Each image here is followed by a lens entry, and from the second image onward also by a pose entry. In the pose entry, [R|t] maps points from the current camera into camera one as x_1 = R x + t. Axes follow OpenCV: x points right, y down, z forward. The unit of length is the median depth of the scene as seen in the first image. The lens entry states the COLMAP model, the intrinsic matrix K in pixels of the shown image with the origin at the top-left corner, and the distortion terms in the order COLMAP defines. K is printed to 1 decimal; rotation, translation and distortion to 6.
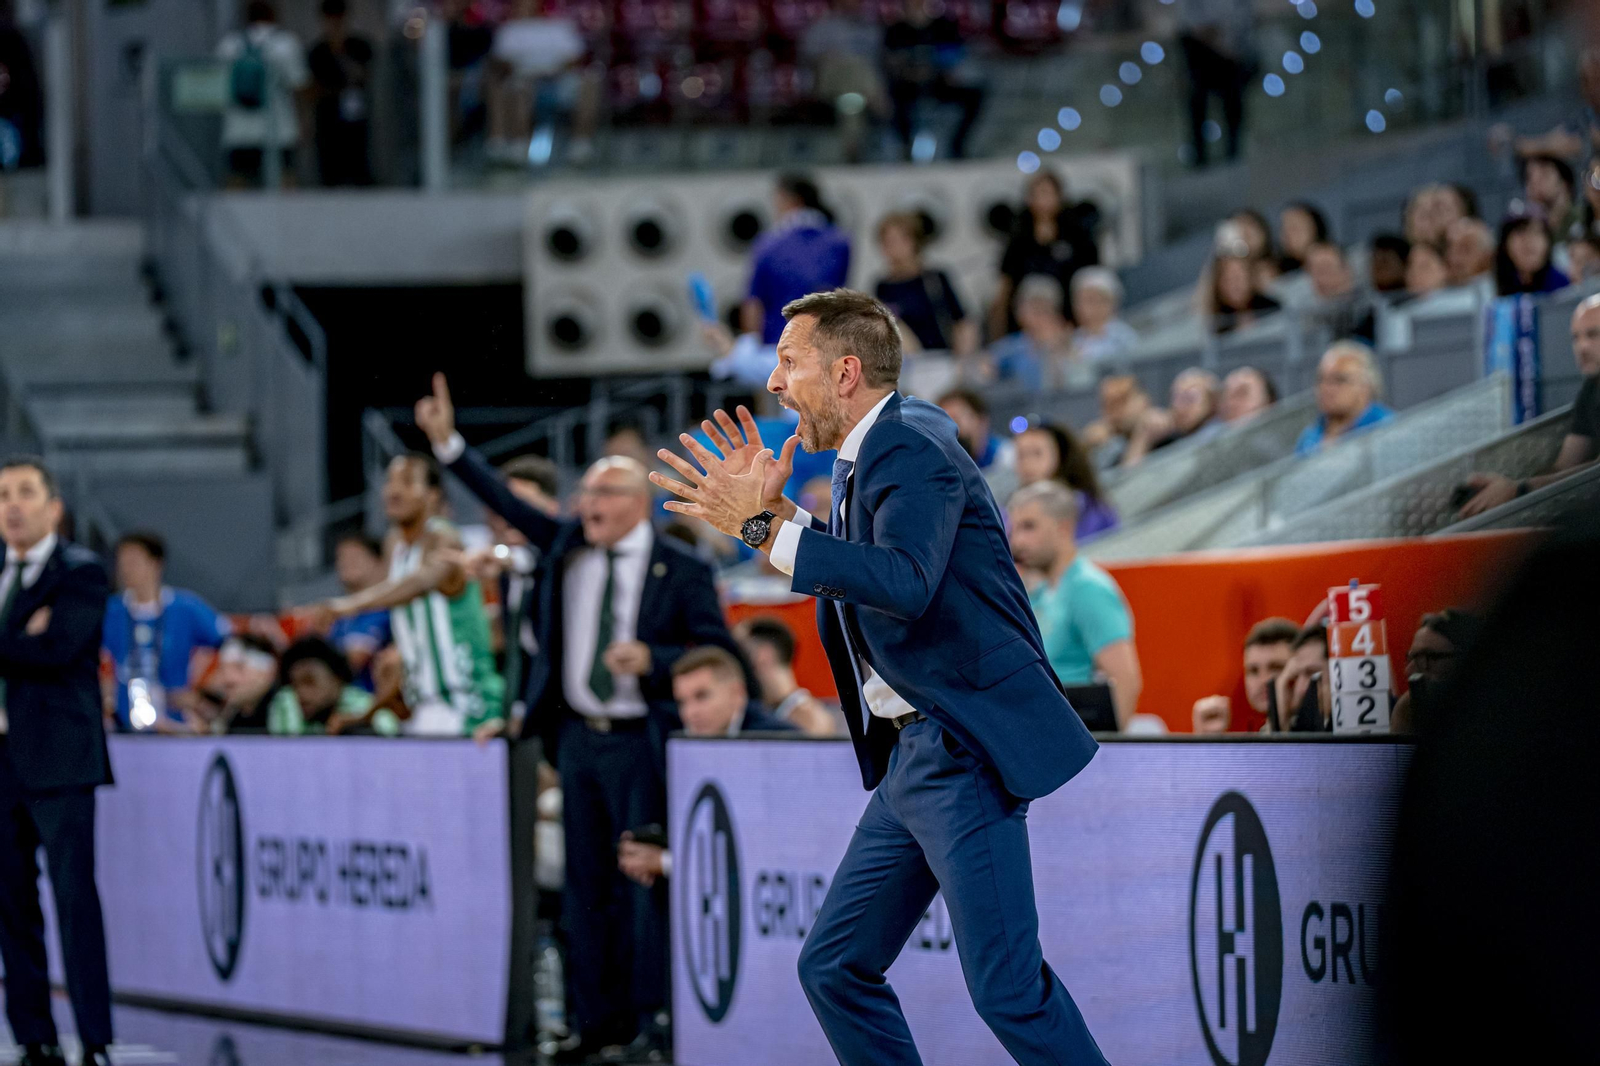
lens RADIAL K [[9000.1, 0, 805.4], [0, 9000.1, 528.1], [0, 0, 1]] dist [-0.172209, 0.000000]
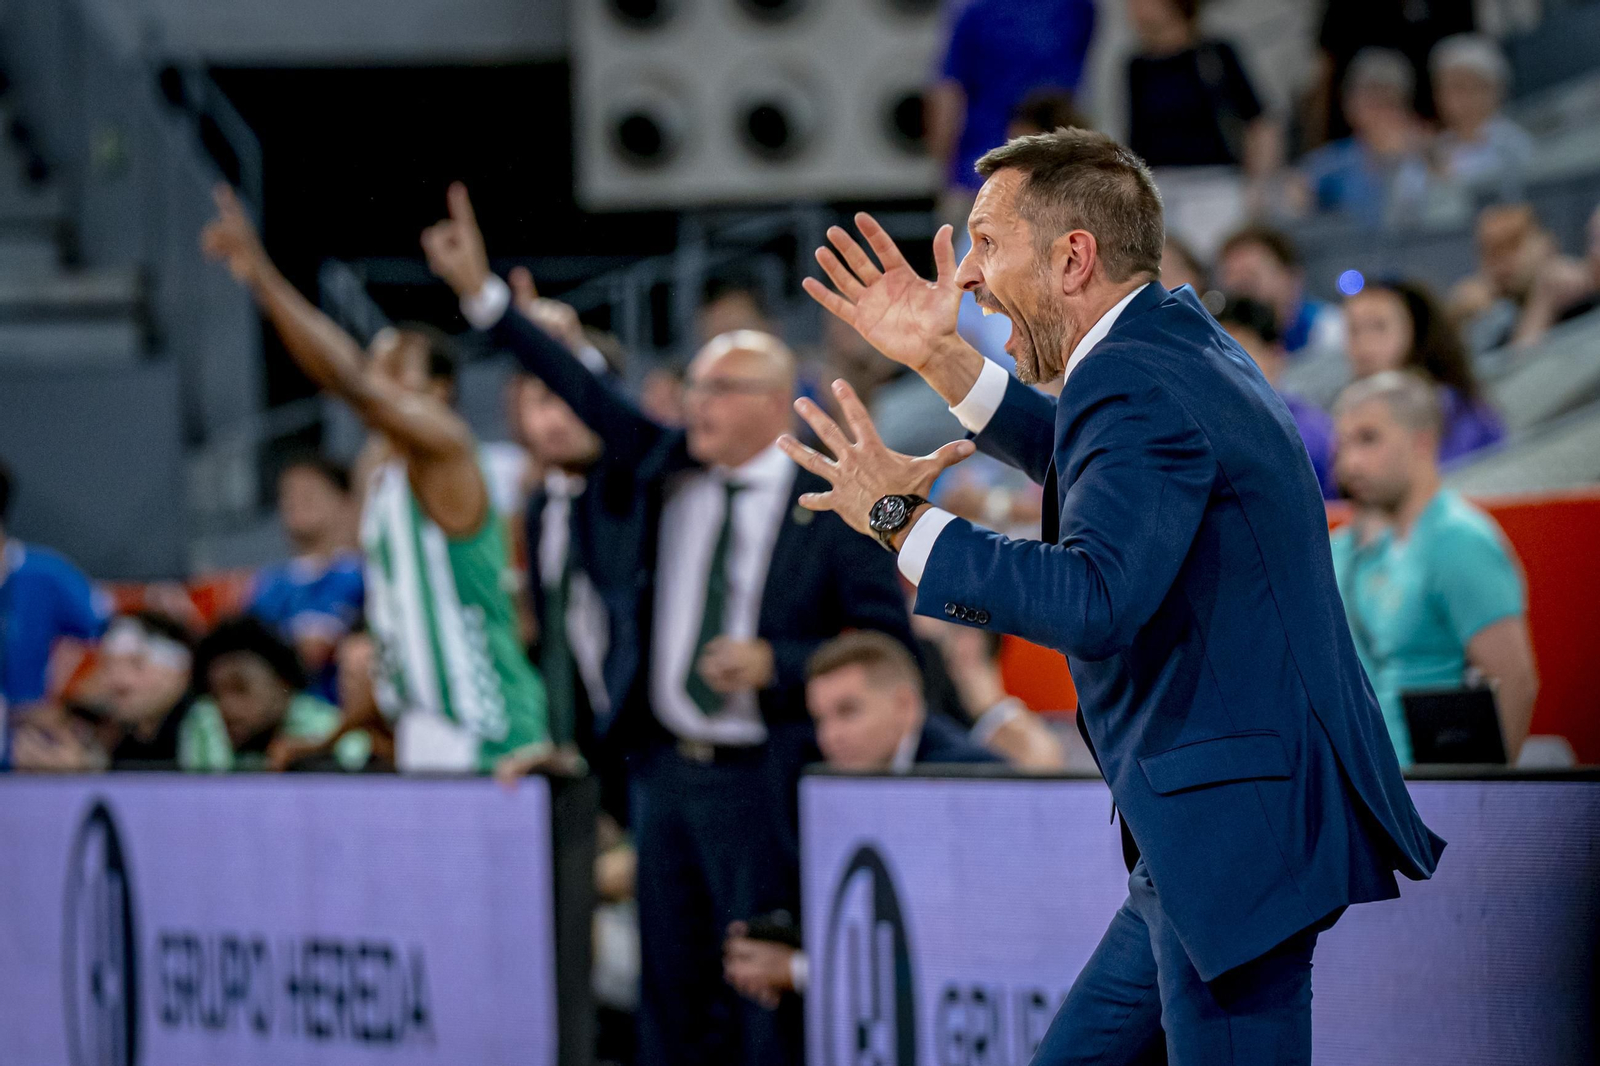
lens RADIAL K [[9000.1, 0, 790.2], [0, 9000.1, 538.6], [0, 0, 1]] dist [-0.172209, 0.000000]
pose [[0.999709, -0.003688, -0.023858, -0.000741], [0.003416, 0.999929, -0.011423, 0.013857], [0.023899, 0.011339, 0.999650, 0.362192]]
